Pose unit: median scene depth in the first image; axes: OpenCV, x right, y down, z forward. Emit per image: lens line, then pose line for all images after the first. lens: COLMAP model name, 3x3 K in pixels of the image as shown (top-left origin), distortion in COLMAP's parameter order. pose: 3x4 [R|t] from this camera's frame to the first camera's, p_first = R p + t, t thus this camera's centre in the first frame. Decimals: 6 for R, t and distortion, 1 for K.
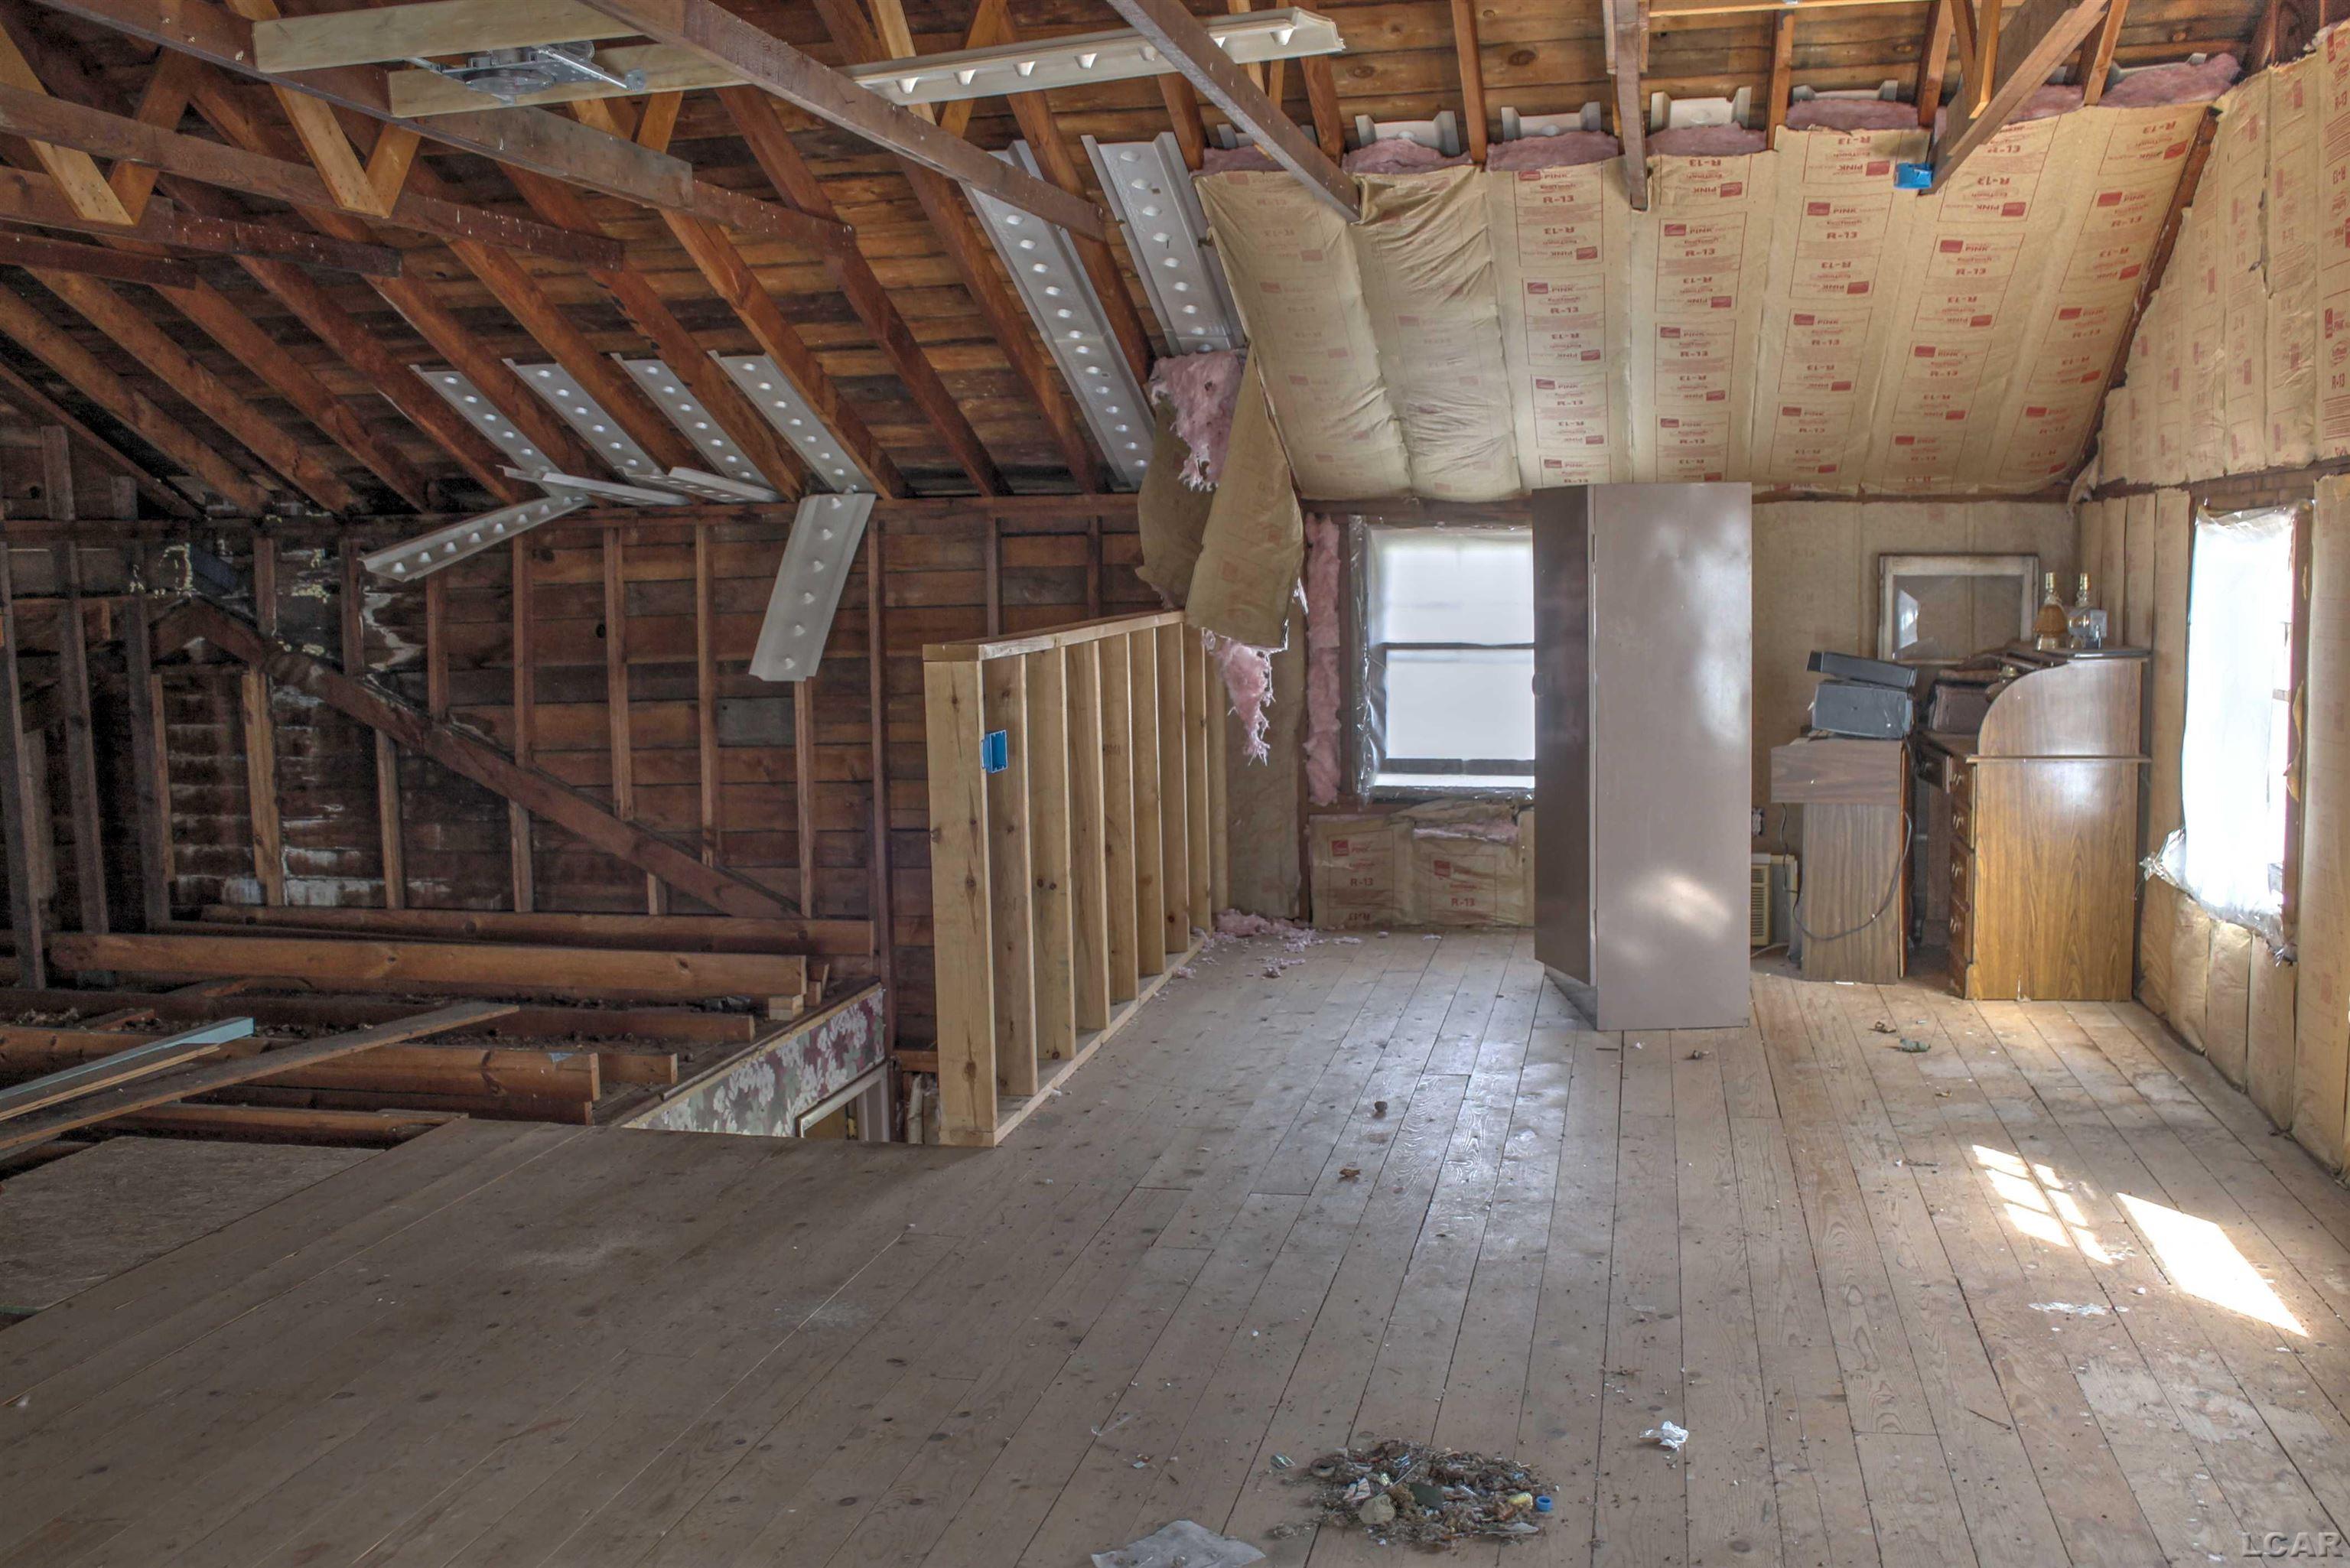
lens RADIAL K [[2126.1, 0, 1175.0], [0, 2126.1, 784.0], [0, 0, 1]] dist [0.004702, 0.011044]
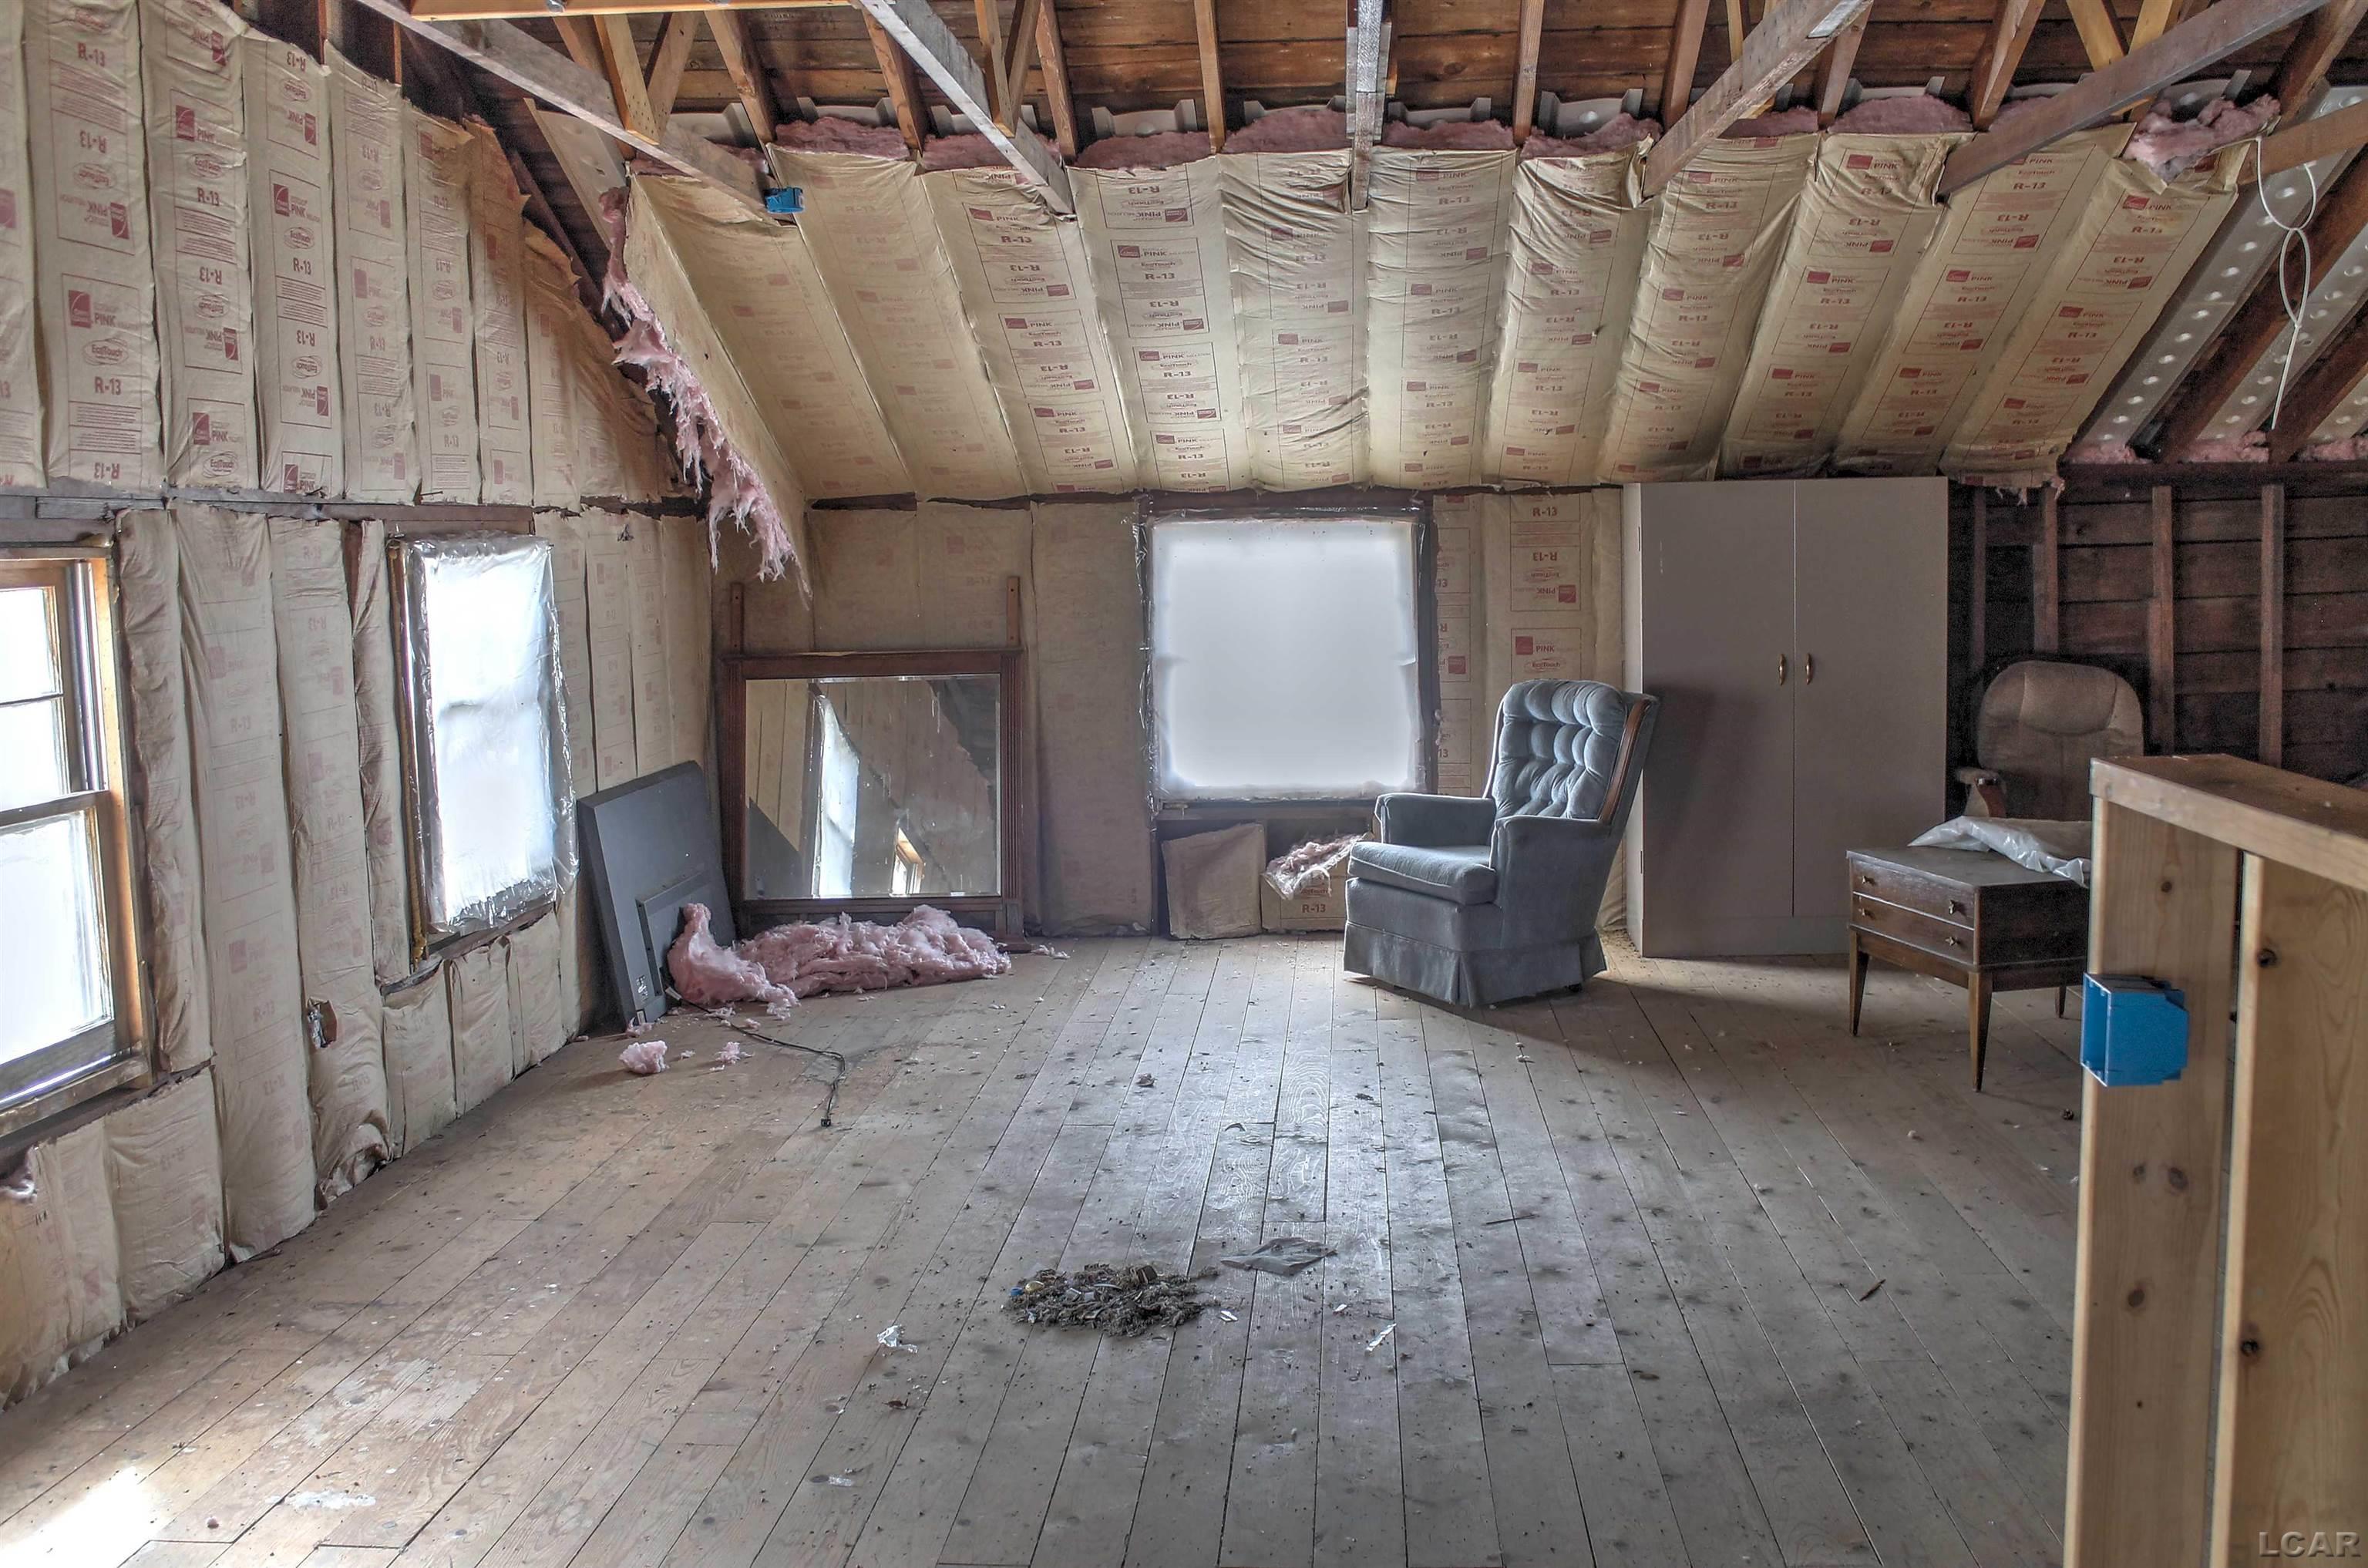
lens RADIAL K [[2176.9, 0, 1184.0], [0, 2176.9, 784.0], [0, 0, 1]] dist [-0.004864, -0.004603]
pose [[-0.989042, 0.048686, -0.139377, 0.215716], [0.016827, 0.975084, 0.221199, -0.228061], [0.146673, 0.216429, -0.965218, 1.984986]]
